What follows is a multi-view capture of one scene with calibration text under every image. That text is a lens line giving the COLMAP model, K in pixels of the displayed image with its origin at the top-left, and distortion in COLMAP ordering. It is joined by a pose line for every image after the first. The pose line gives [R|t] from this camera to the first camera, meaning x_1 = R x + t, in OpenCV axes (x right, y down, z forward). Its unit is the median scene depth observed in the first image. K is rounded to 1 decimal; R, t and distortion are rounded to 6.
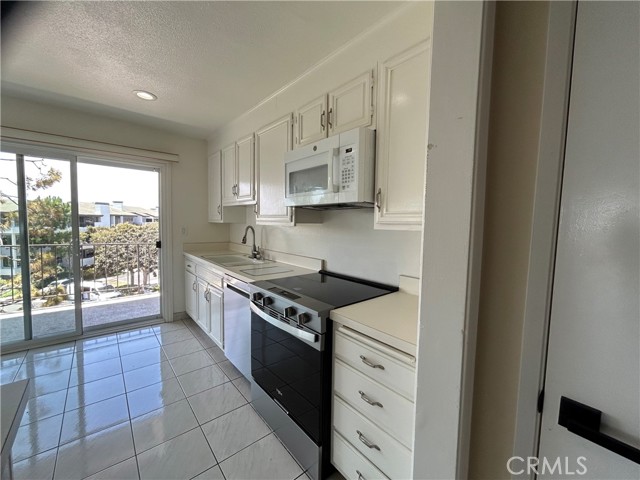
lens RADIAL K [[262.3, 0, 318.7], [0, 262.3, 237.5], [0, 0, 1]] dist [0.000084, 0.000014]
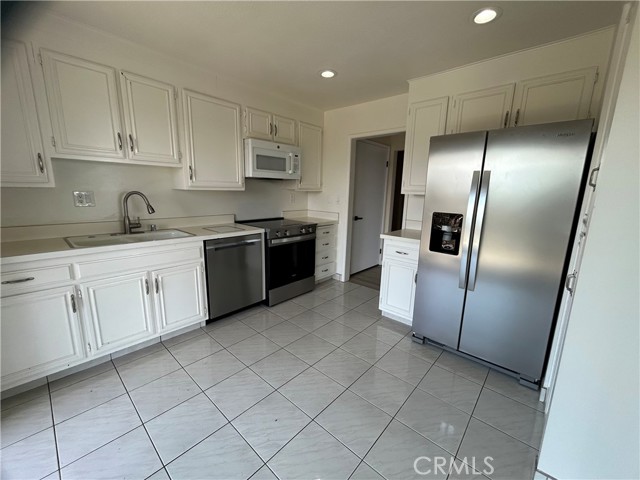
lens RADIAL K [[262.3, 0, 318.7], [0, 262.3, 237.5], [0, 0, 1]] dist [0.000084, 0.000014]
pose [[-0.127634, -0.197830, 0.971891, -2.196477], [0.037563, 0.978238, 0.204055, -0.096630], [-0.991110, 0.062552, -0.117425, 1.098113]]
